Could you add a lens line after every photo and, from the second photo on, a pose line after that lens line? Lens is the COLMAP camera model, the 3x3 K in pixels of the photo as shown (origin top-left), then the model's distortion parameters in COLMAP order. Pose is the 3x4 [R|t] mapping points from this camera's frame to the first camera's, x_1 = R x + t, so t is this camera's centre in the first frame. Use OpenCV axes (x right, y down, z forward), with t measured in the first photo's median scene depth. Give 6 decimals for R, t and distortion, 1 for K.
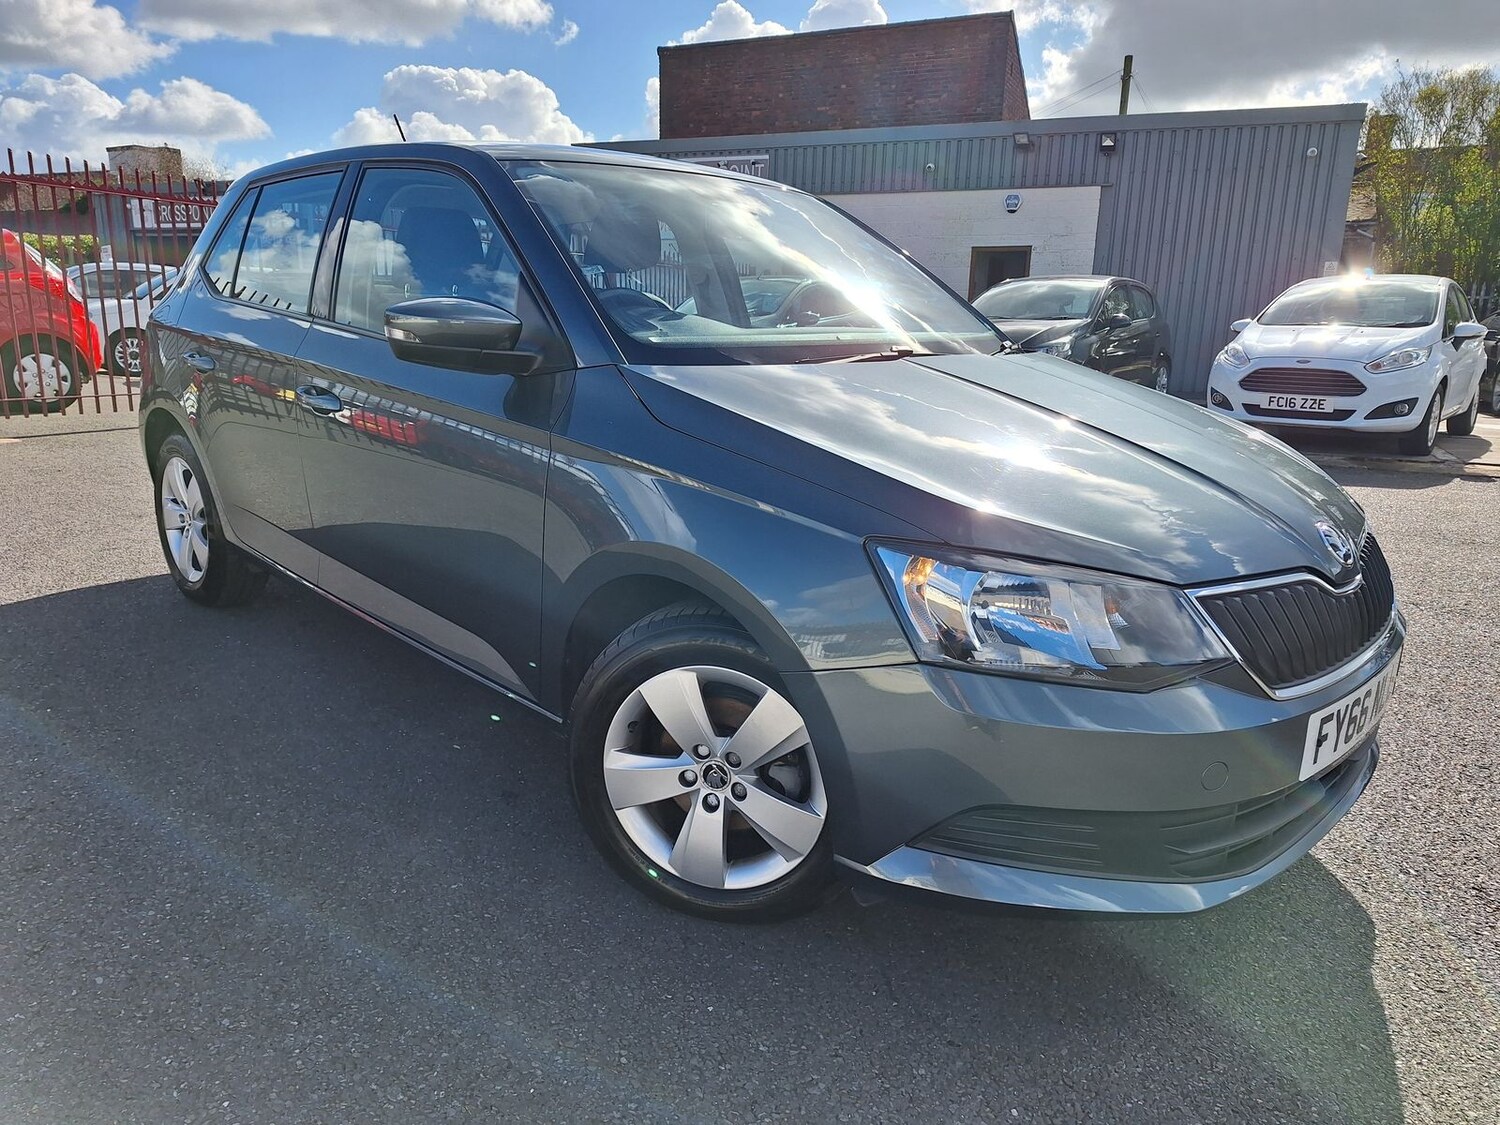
lens RADIAL K [[1083.2, 0, 768.6], [0, 1083.2, 605.6], [0, 0, 1]] dist [0.061744, -0.065033]
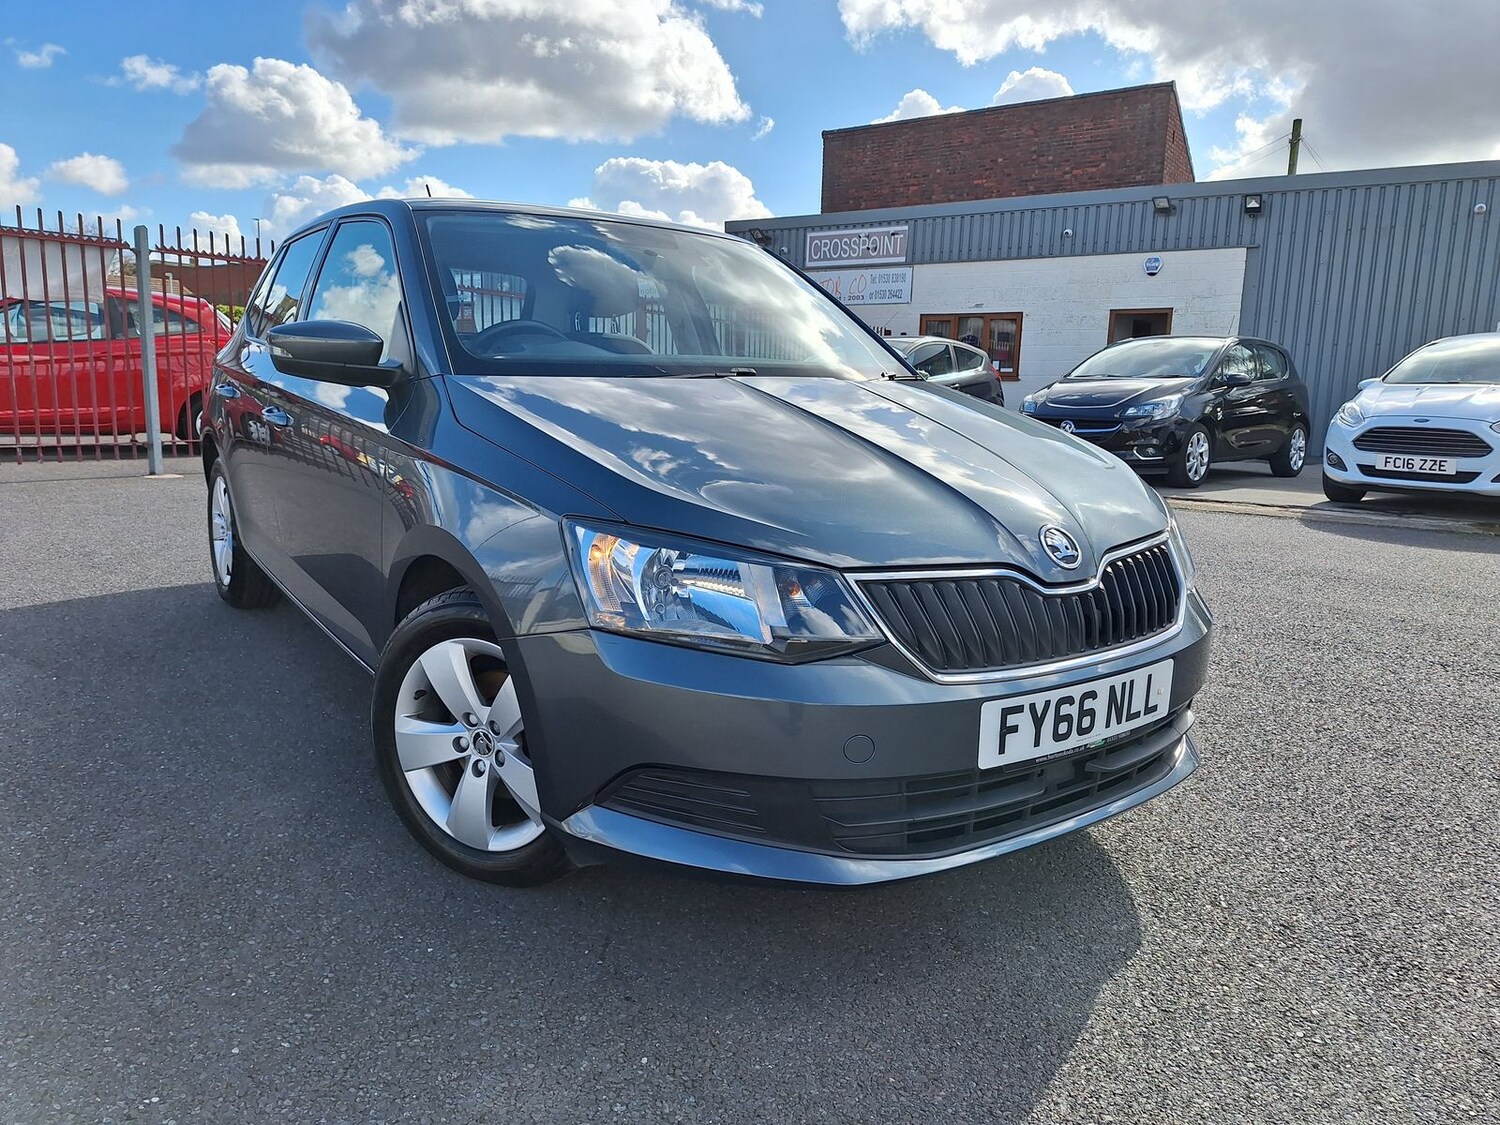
lens RADIAL K [[1096.9, 0, 739.9], [0, 1096.9, 564.7], [0, 0, 1]] dist [0.010405, 0.007954]
pose [[0.983787, 0.033312, -0.176218, 0.338781], [-0.049978, 0.994596, -0.090996, 0.058039], [0.172234, 0.098327, 0.980136, -0.041852]]
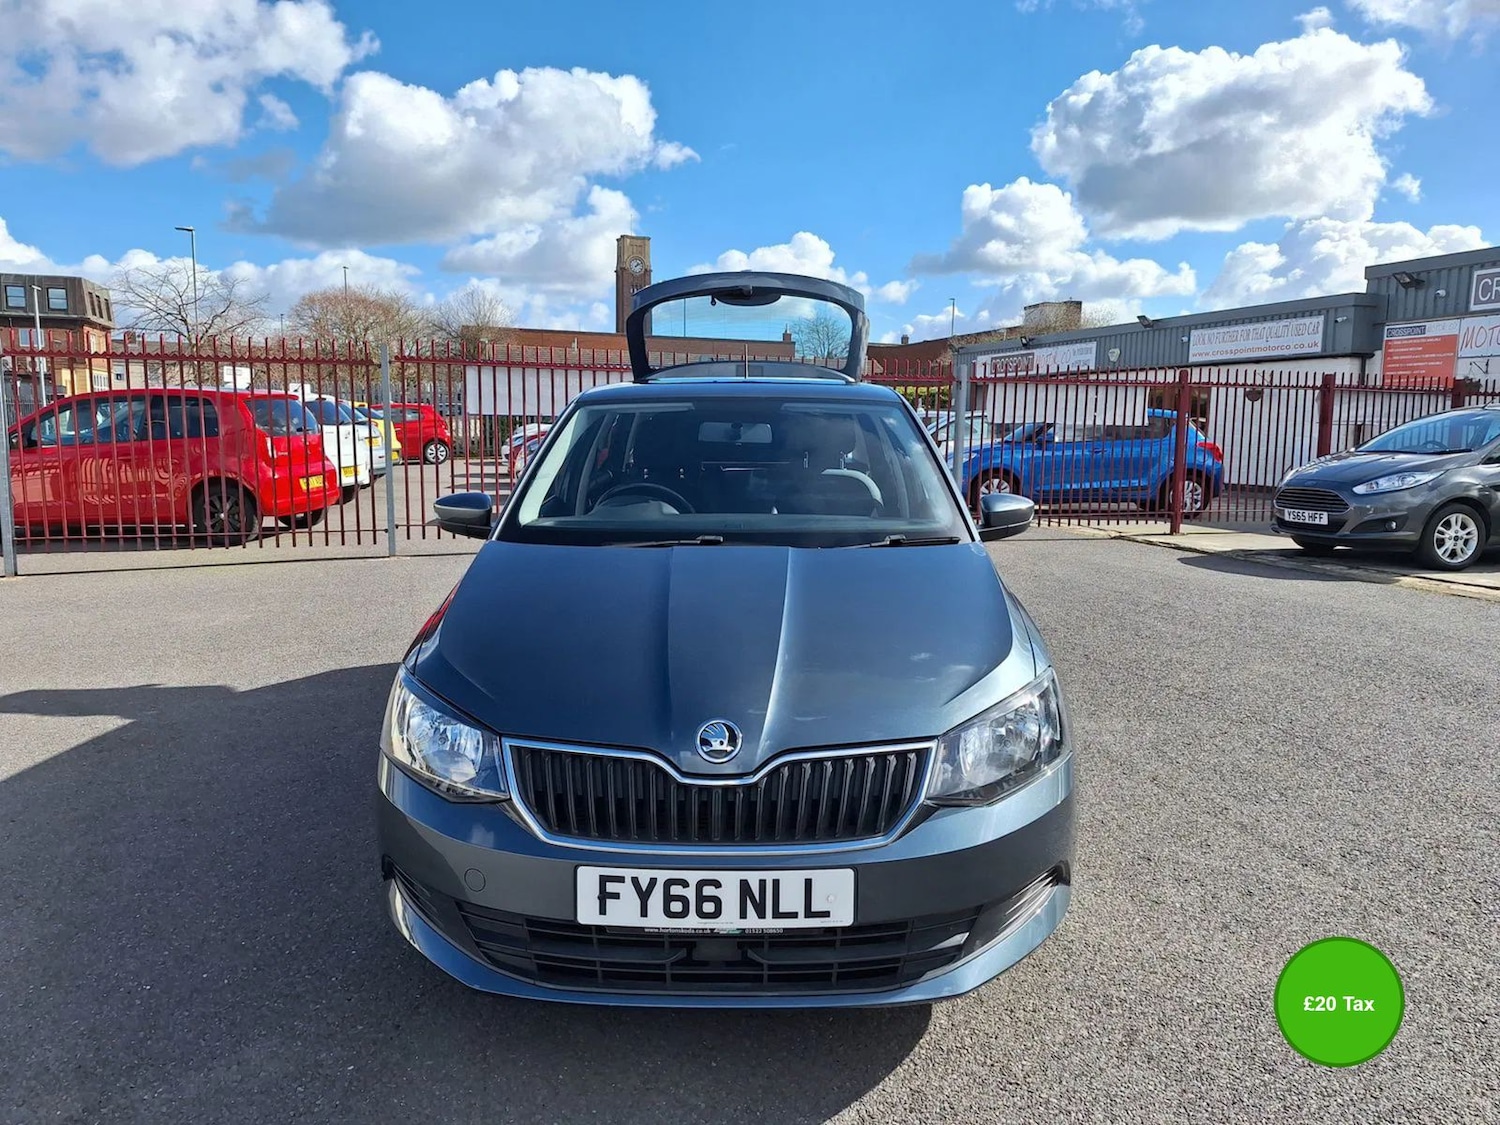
lens RADIAL K [[1137.6, 0, 746.7], [0, 1137.6, 563.5], [0, 0, 1]] dist [0.051253, -0.059375]
pose [[0.654596, 0.070011, -0.752730, 1.169301], [-0.179839, 0.981539, -0.065101, -0.136123], [0.734277, 0.177985, 0.655102, 0.188470]]
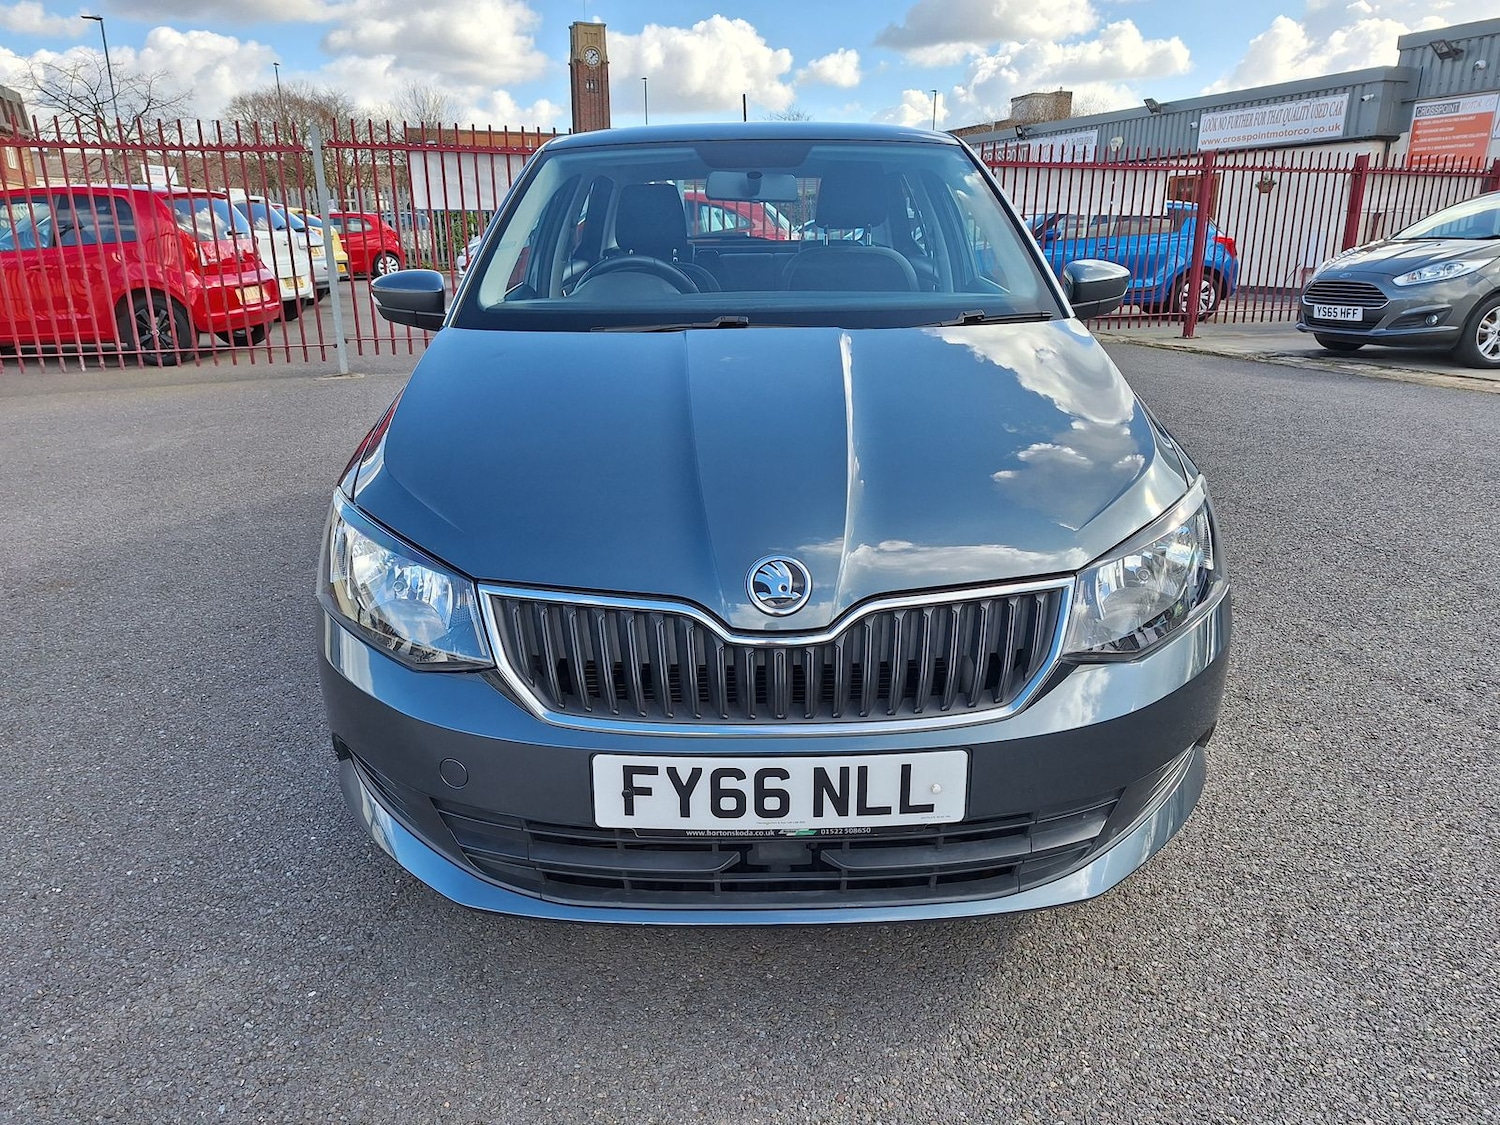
lens RADIAL K [[1098.5, 0, 756.4], [0, 1098.5, 590.5], [0, 0, 1]] dist [0.035448, -0.029045]
pose [[0.686305, 0.189601, -0.702166, 0.902409], [-0.161653, 0.981040, 0.106902, -0.113069], [0.709122, 0.040140, 0.703942, 0.344744]]
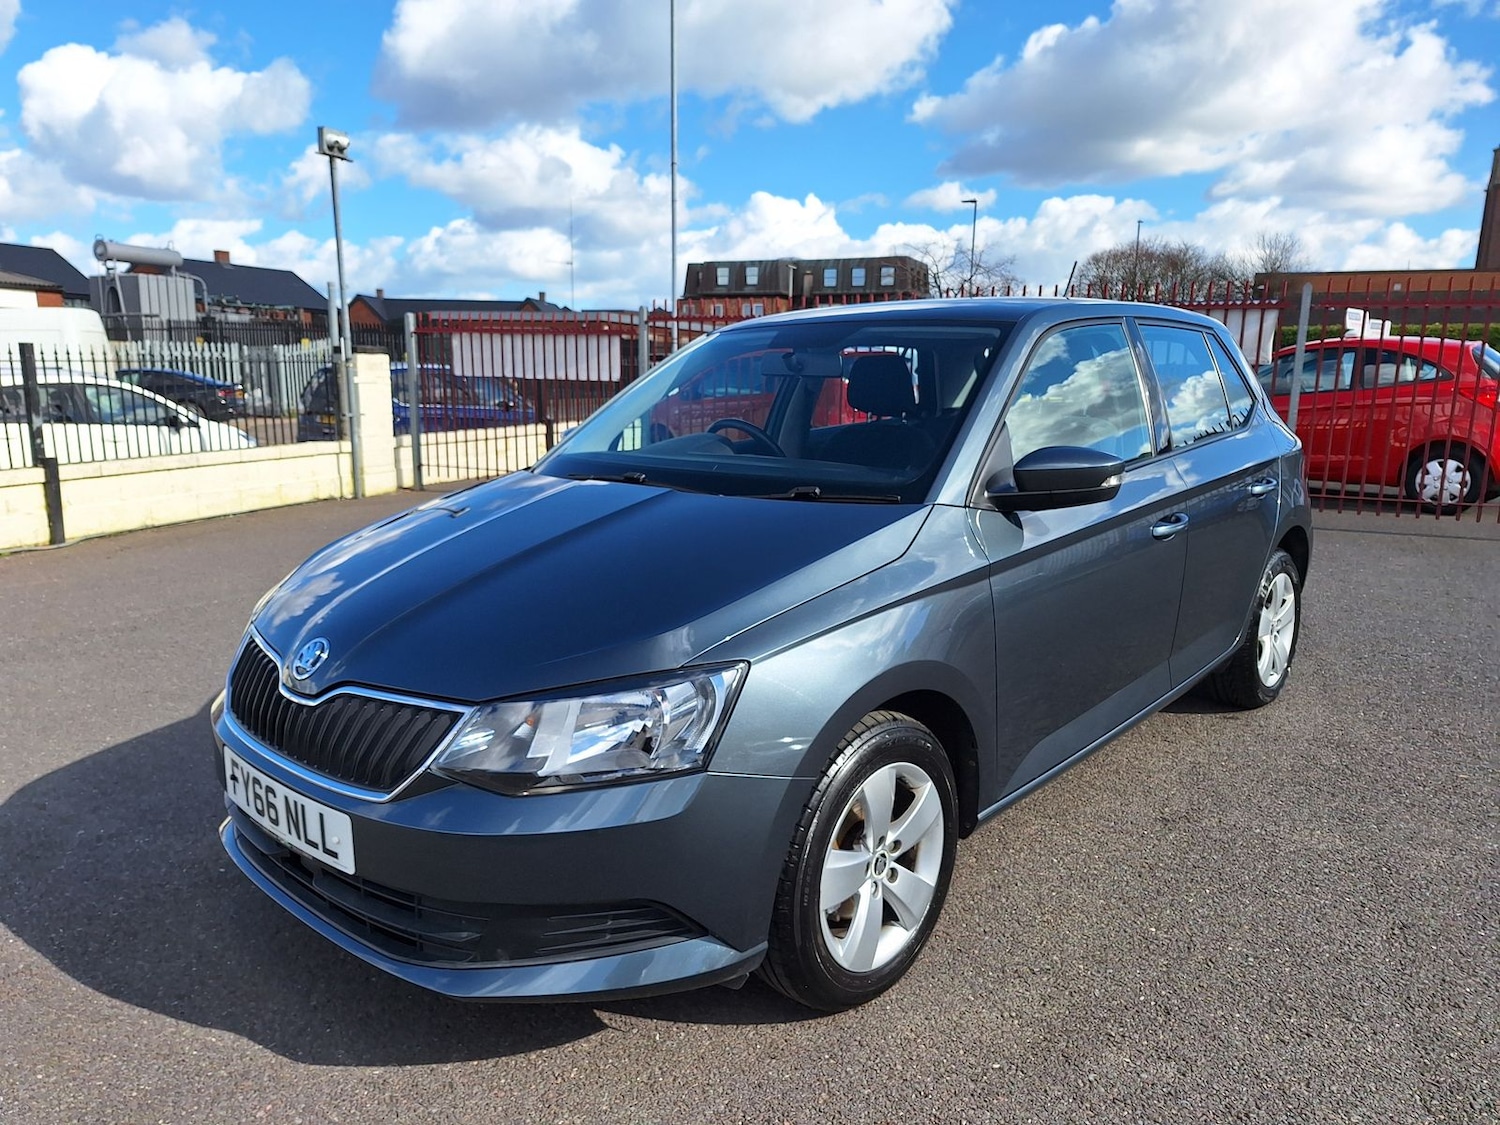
lens RADIAL K [[1107.9, 0, 745.3], [0, 1107.9, 607.7], [0, 0, 1]] dist [0.044619, -0.044100]
pose [[-0.028409, 0.176512, -0.983888, 1.344327], [-0.263869, 0.948048, 0.177702, -0.351883], [0.964140, 0.264667, 0.019643, 1.151846]]
